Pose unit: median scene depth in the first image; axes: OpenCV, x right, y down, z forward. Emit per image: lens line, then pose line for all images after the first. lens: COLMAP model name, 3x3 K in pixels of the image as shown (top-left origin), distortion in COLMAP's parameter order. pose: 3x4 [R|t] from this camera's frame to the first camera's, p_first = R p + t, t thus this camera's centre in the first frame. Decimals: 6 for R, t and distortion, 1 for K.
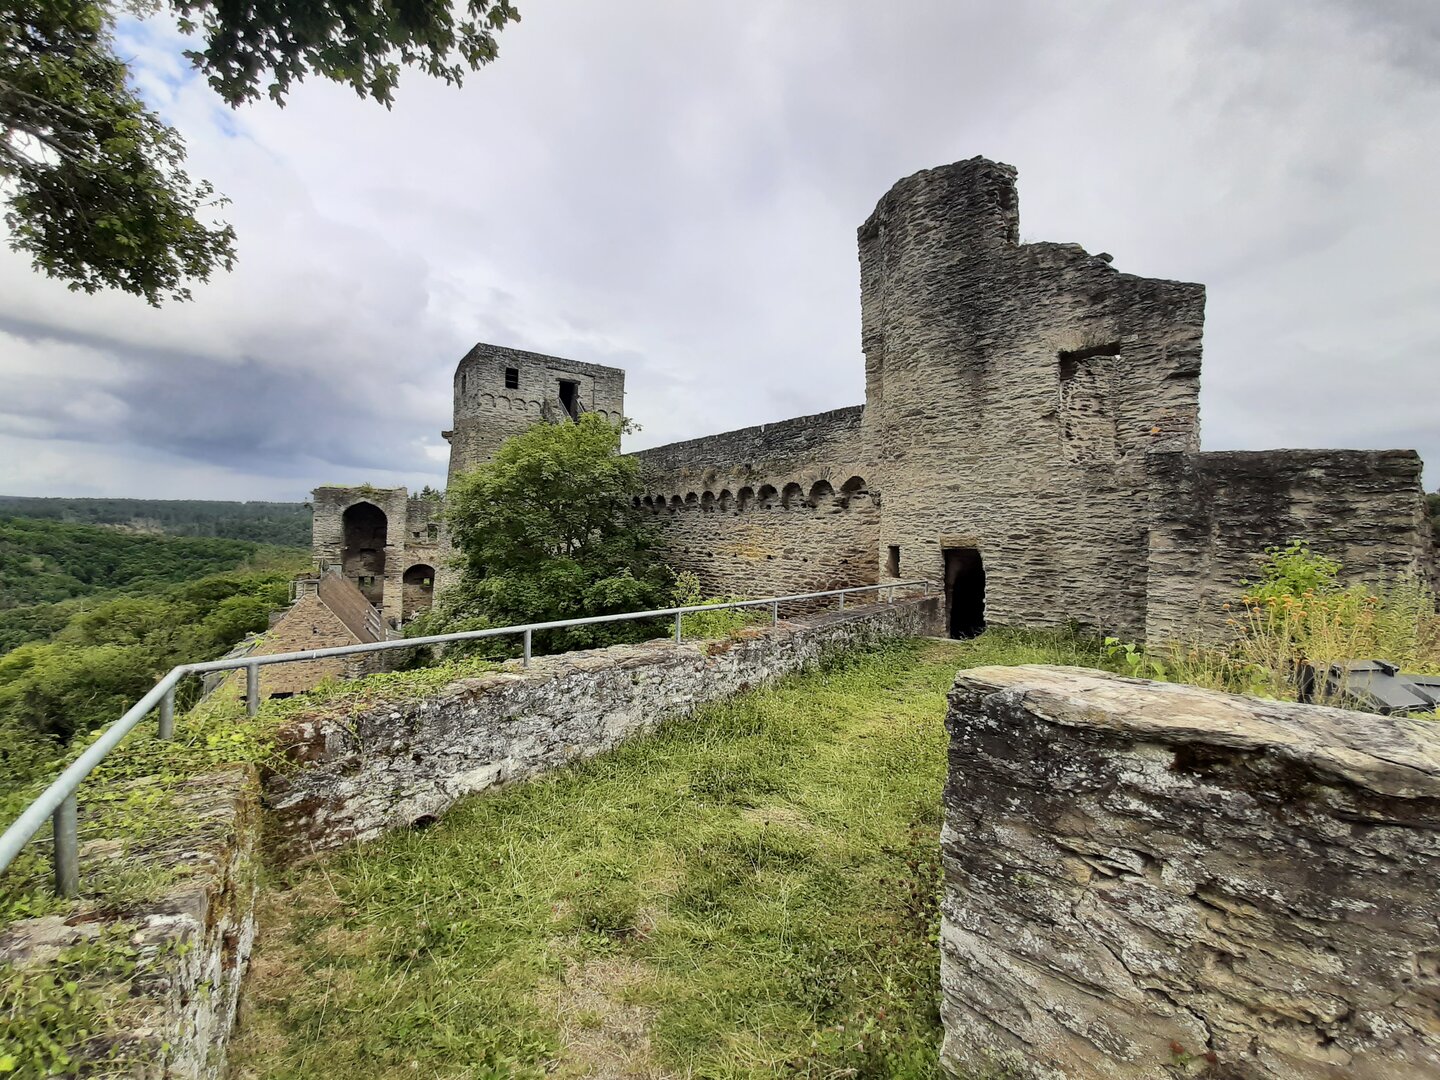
lens RADIAL K [[558.5, 0, 694.1], [0, 558.5, 522.7], [0, 0, 1]] dist [0.045486, -0.027104]
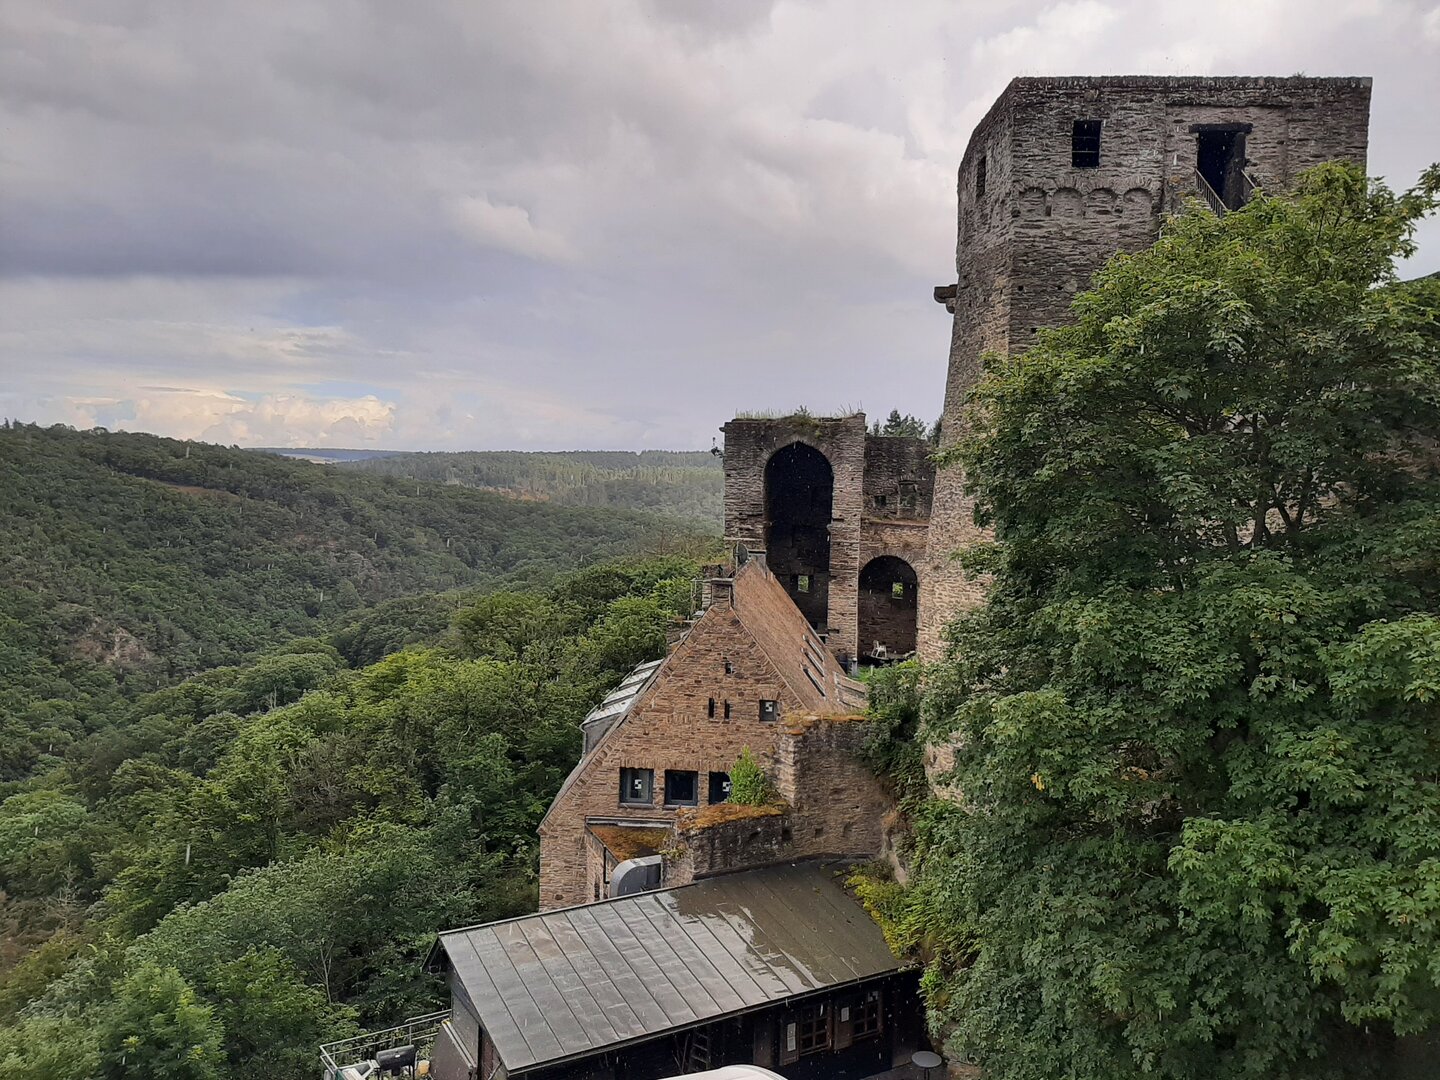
lens RADIAL K [[1096.0, 0, 735.9], [0, 1096.0, 539.2], [0, 0, 1]] dist [0.066785, -0.126624]
pose [[0.835637, 0.019460, -0.548937, -0.062149], [0.010719, 0.998604, 0.051719, 0.004269], [0.549178, -0.049102, 0.834262, 0.095301]]
